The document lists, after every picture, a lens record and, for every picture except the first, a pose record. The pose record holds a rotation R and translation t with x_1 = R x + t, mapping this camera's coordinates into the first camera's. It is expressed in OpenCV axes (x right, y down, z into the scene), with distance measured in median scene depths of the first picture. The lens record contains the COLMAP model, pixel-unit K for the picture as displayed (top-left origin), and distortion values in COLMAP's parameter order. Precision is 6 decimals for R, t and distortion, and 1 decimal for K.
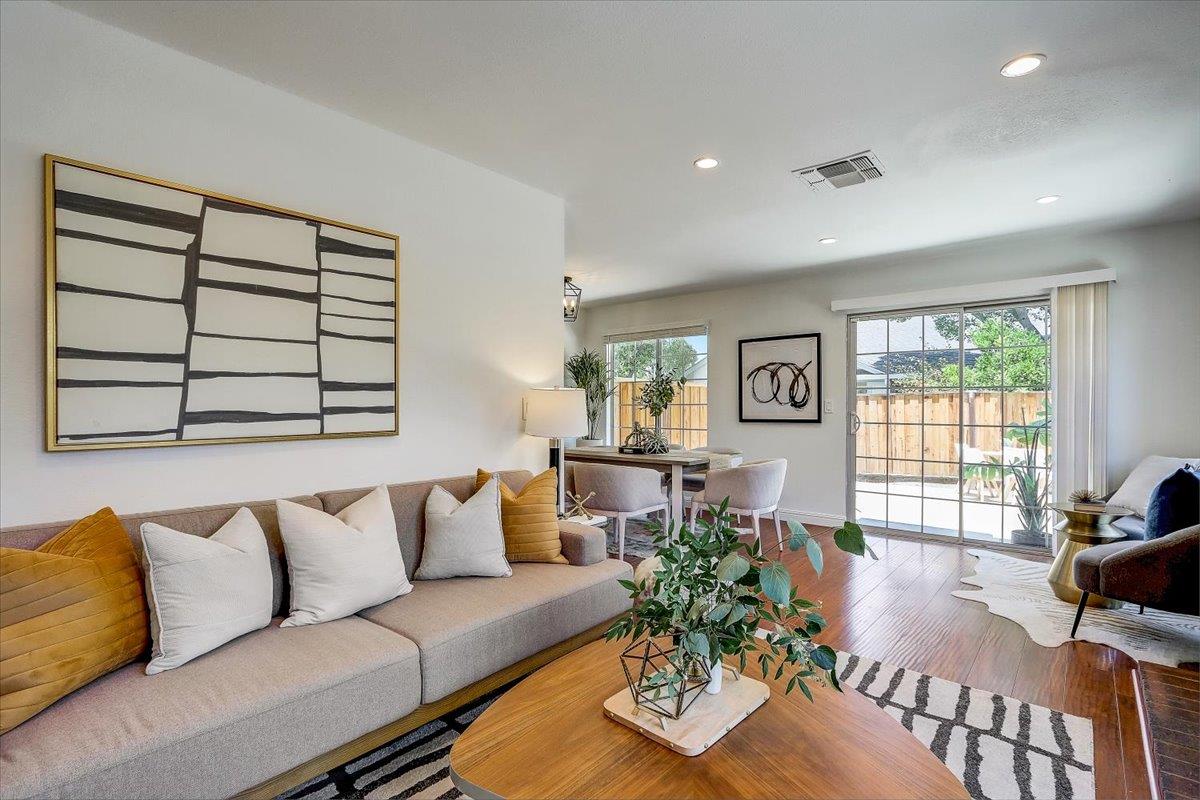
lens RADIAL K [[557.4, 0, 606.4], [0, 557.4, 409.5], [0, 0, 1]] dist [-0.015184, 0.001591]
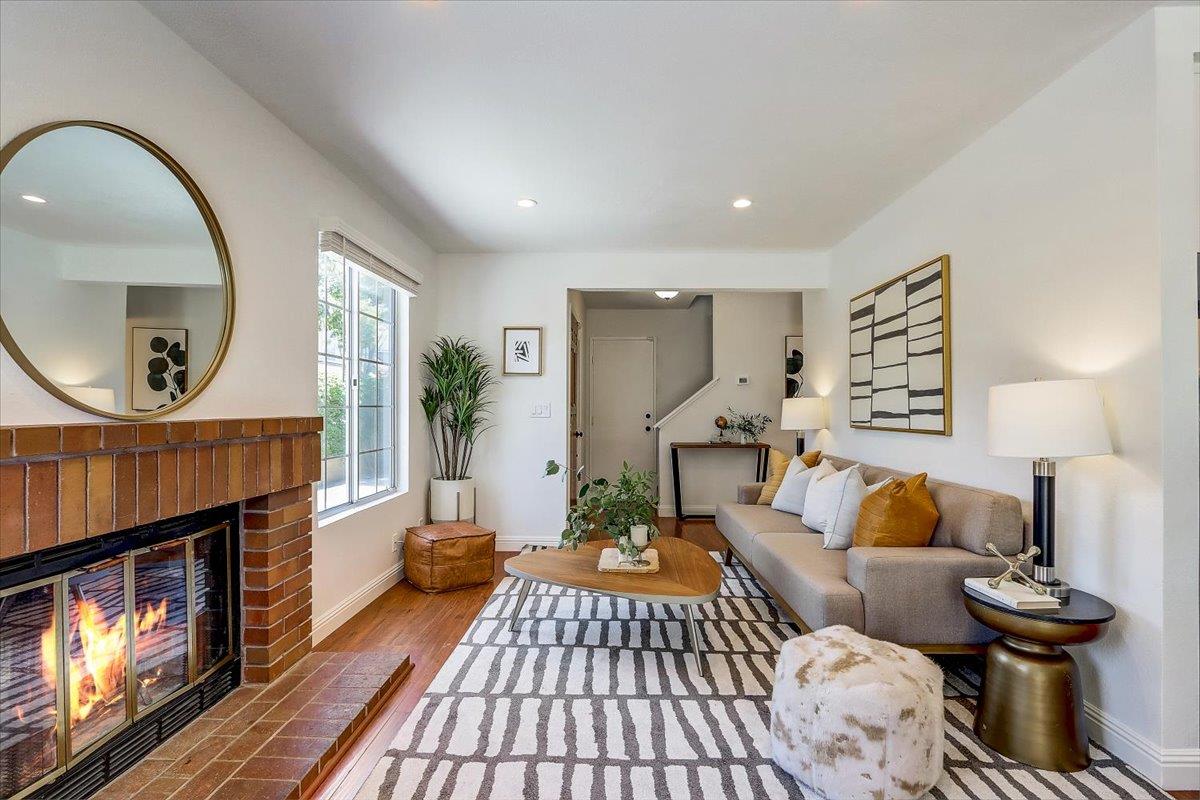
lens RADIAL K [[557.4, 0, 601.9], [0, 557.4, 409.3], [0, 0, 1]] dist [-0.015184, 0.001591]
pose [[-0.778413, 0.001298, -0.627751, 0.447087], [-0.006293, 0.999931, 0.009871, -0.006273], [0.627720, 0.011634, -0.778352, 0.757723]]
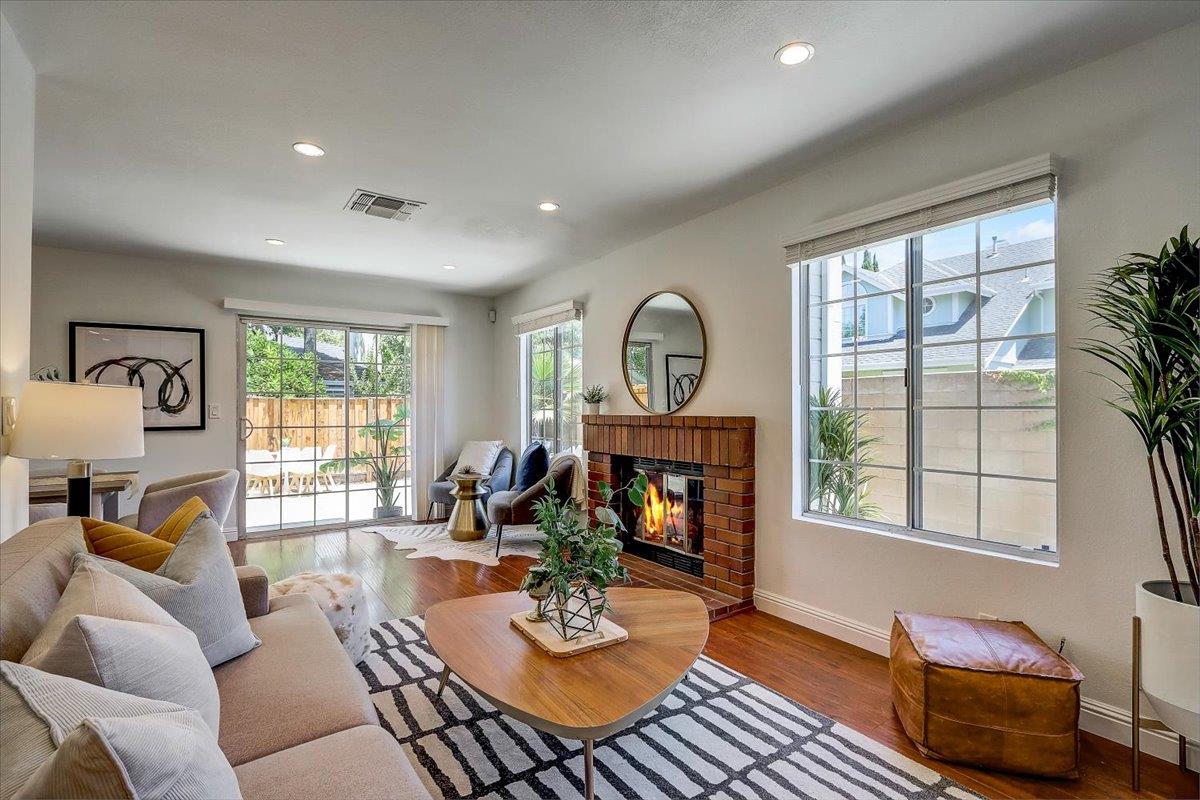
lens RADIAL K [[557.4, 0, 602.5], [0, 557.4, 407.7], [0, 0, 1]] dist [-0.015184, 0.001591]
pose [[0.251116, 0.003439, 0.967951, -0.353904], [0.008933, 0.999943, -0.005870, -0.000543], [-0.967916, 0.010120, 0.251071, 0.176058]]
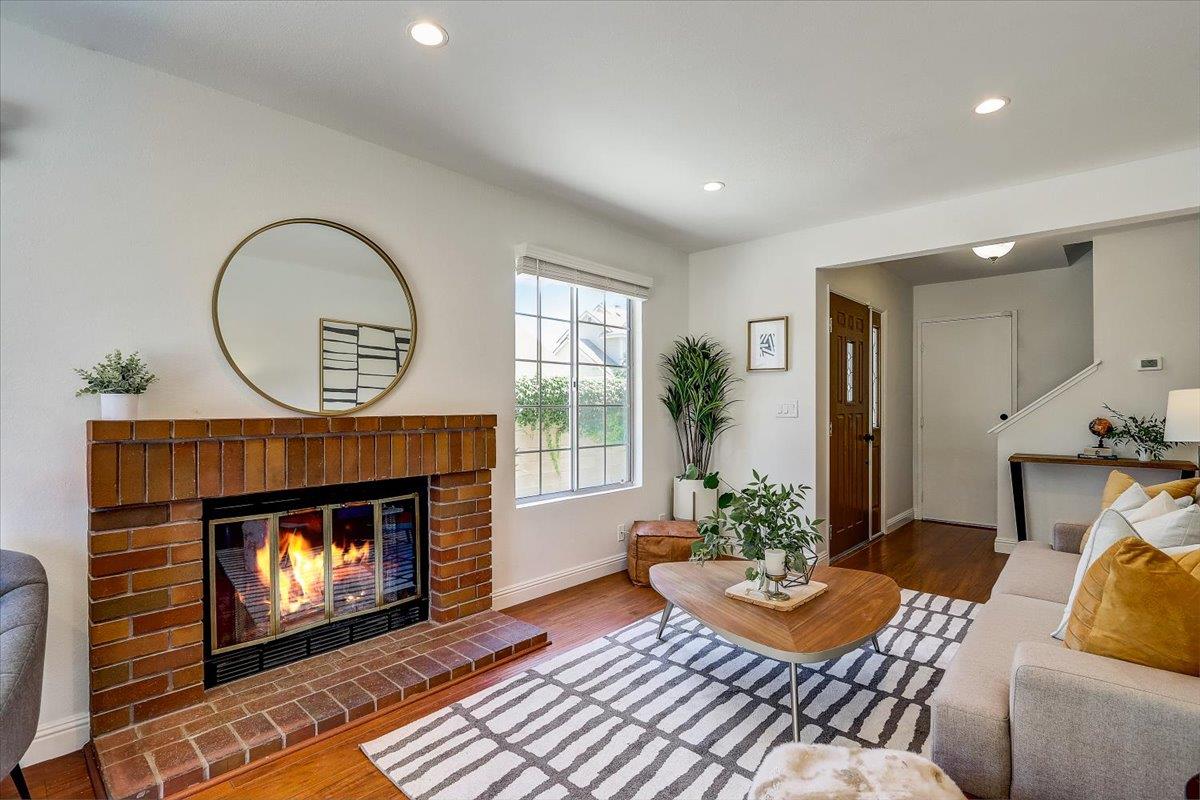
lens RADIAL K [[557.4, 0, 606.6], [0, 557.4, 409.9], [0, 0, 1]] dist [-0.015184, 0.001591]
pose [[-0.999590, 0.002149, 0.028541, 0.184079], [0.002550, 0.999898, 0.014021, -0.006043], [-0.028508, 0.014088, -0.999494, 0.806932]]
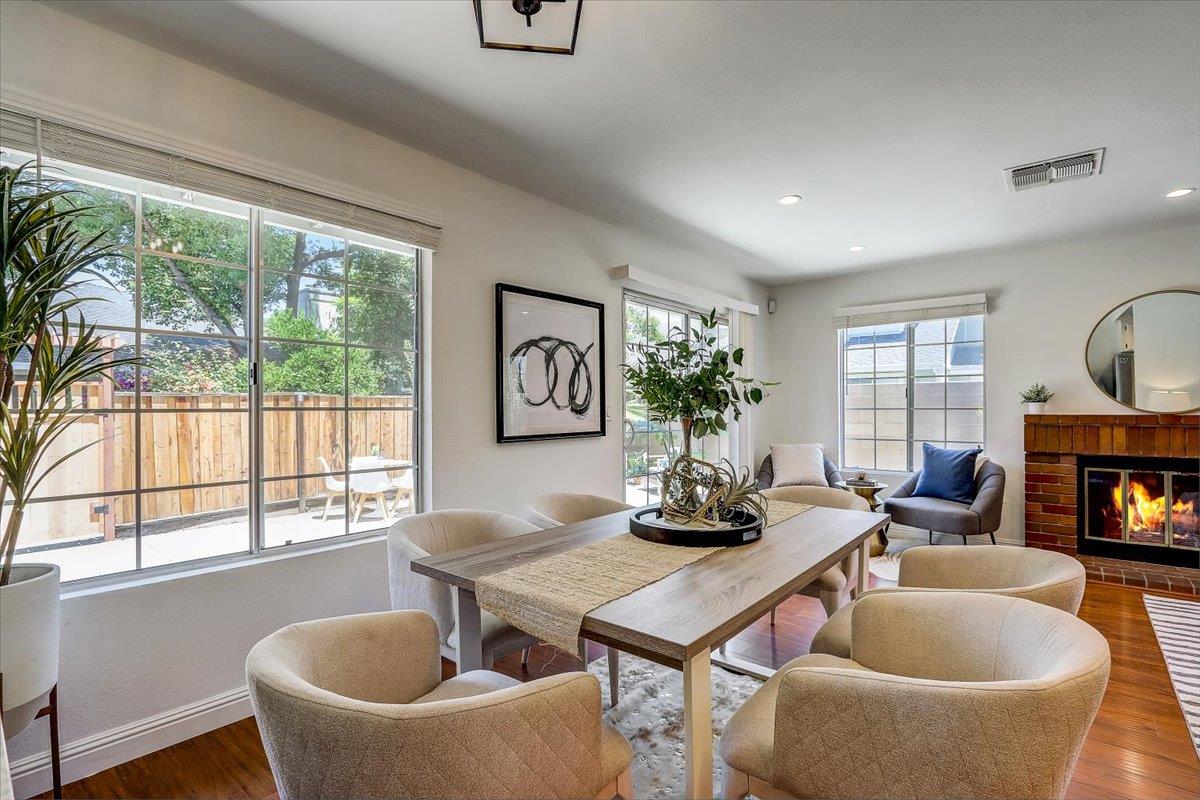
lens RADIAL K [[557.4, 0, 607.8], [0, 557.4, 407.5], [0, 0, 1]] dist [-0.015184, 0.001591]
pose [[-0.007892, 0.003607, 0.999962, -0.339422], [0.010287, 0.999941, -0.003526, -0.009061], [-0.999916, 0.010259, -0.007929, 1.120816]]
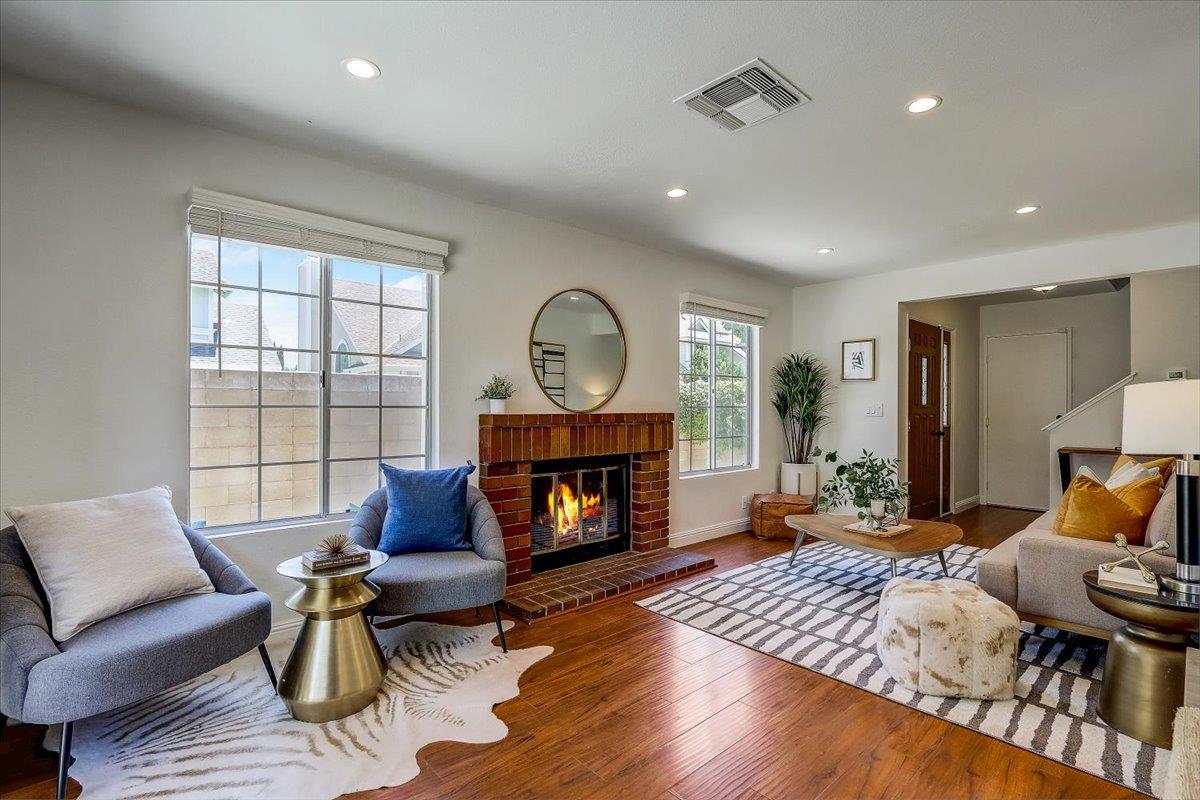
lens RADIAL K [[557.4, 0, 604.5], [0, 557.4, 408.5], [0, 0, 1]] dist [-0.015184, 0.001591]
pose [[-0.991624, -0.002487, 0.129132, 0.319224], [-0.001074, 0.999939, 0.011014, -0.009421], [-0.129151, 0.010783, -0.991566, 1.107157]]
